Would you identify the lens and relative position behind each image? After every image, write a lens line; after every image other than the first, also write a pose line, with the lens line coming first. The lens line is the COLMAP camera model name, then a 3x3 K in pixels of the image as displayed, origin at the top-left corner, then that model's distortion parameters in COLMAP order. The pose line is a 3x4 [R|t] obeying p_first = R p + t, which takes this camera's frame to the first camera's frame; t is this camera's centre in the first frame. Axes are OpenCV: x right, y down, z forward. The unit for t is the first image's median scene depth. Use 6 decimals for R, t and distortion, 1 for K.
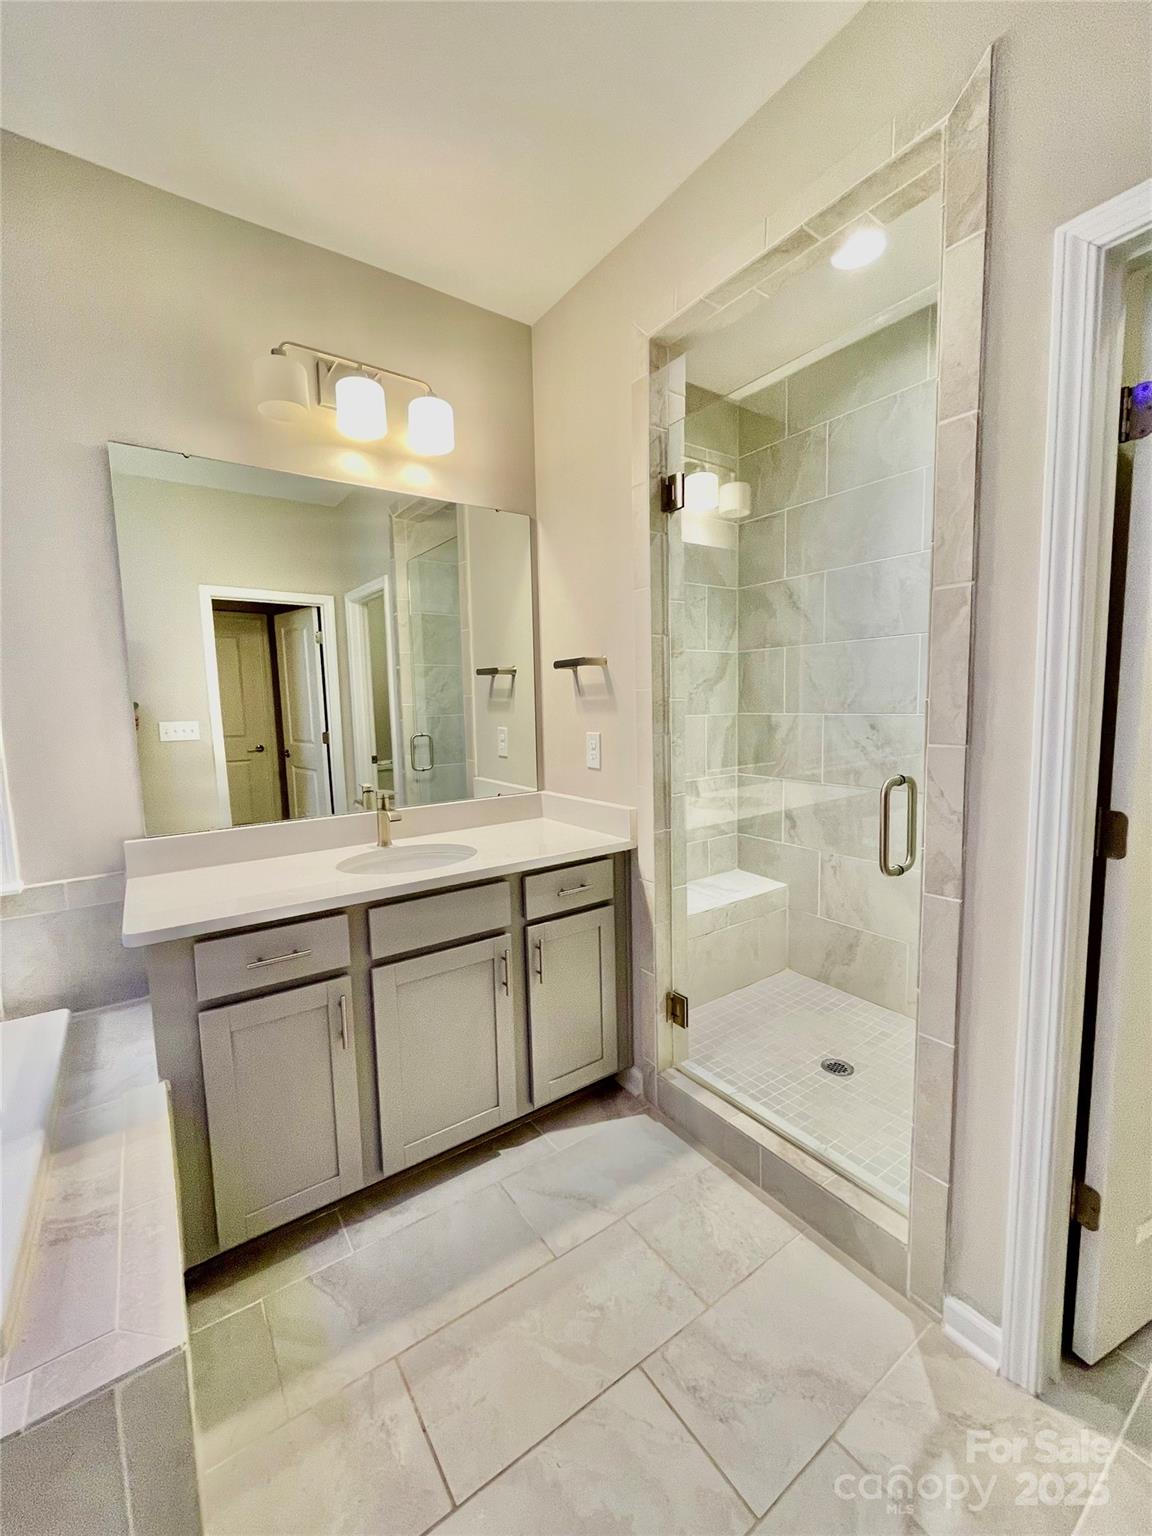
lens RADIAL K [[625.9, 0, 576.8], [0, 625.9, 766.2], [0, 0, 1]] dist [-0.005470, 0.001250]
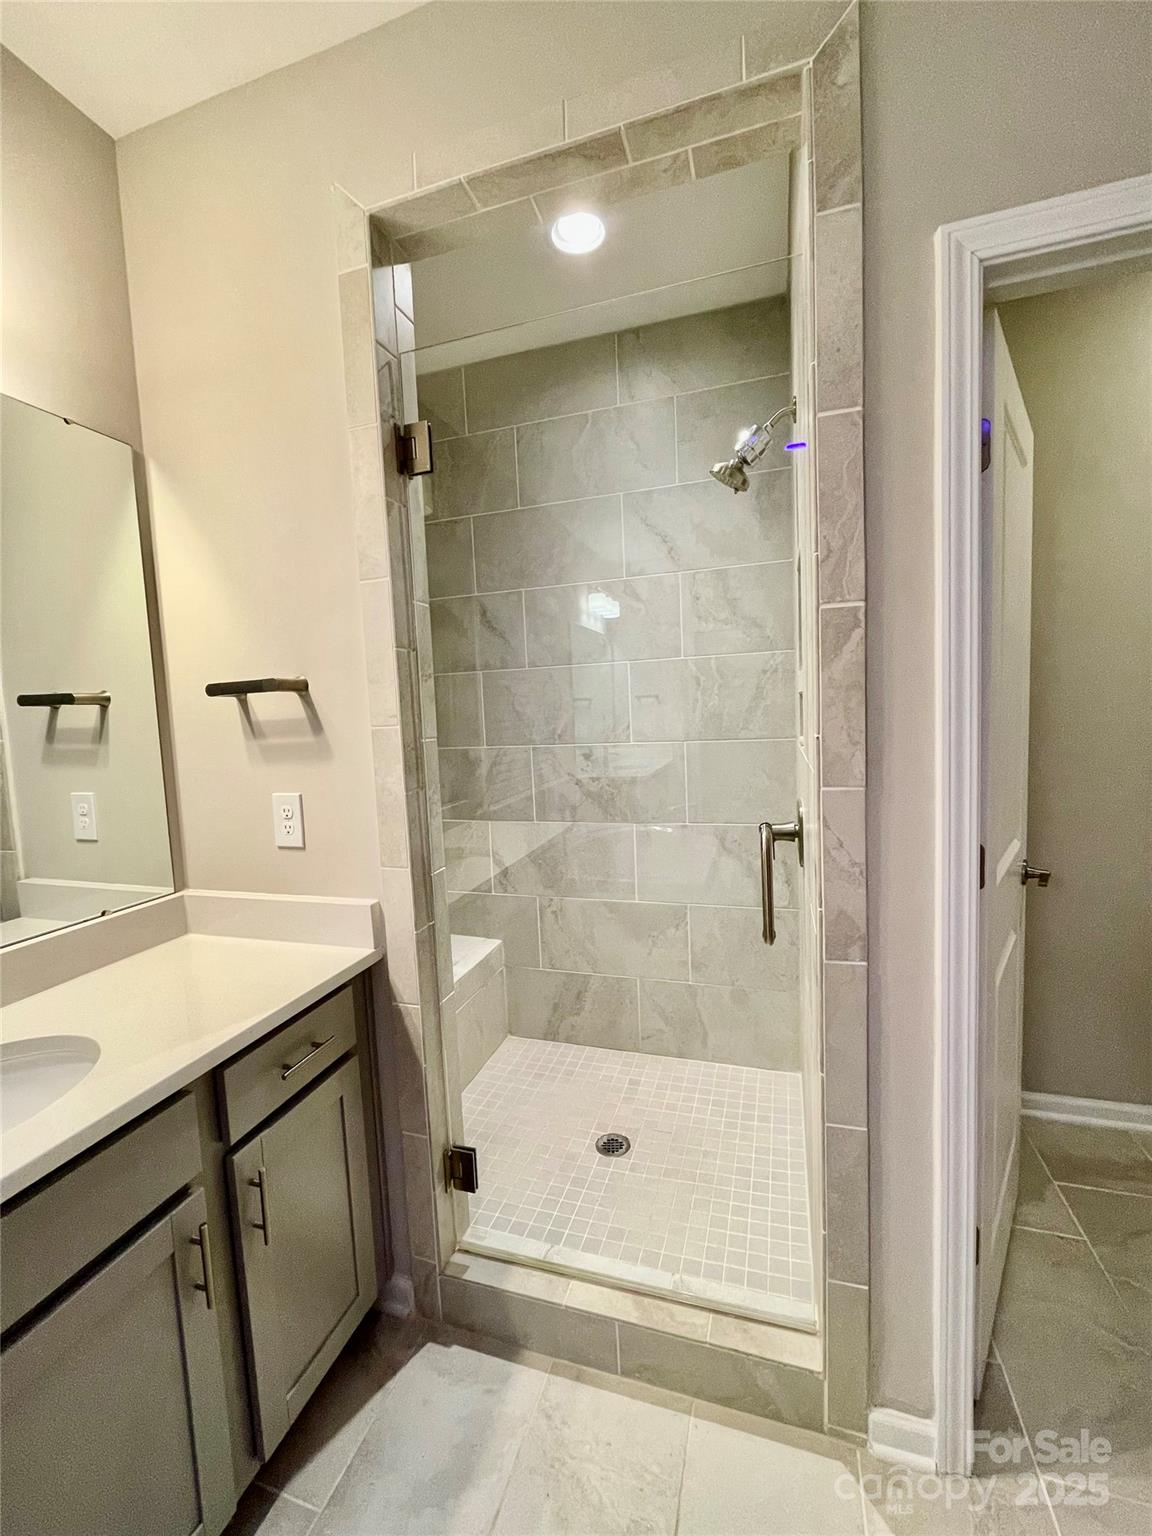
lens RADIAL K [[625.9, 0, 576.6], [0, 625.9, 765.2], [0, 0, 1]] dist [-0.005470, 0.001250]
pose [[0.797204, -0.064142, 0.600293, -0.140060], [0.088637, 0.996000, -0.011288, -0.055855], [-0.597168, 0.062206, 0.799701, 0.334829]]
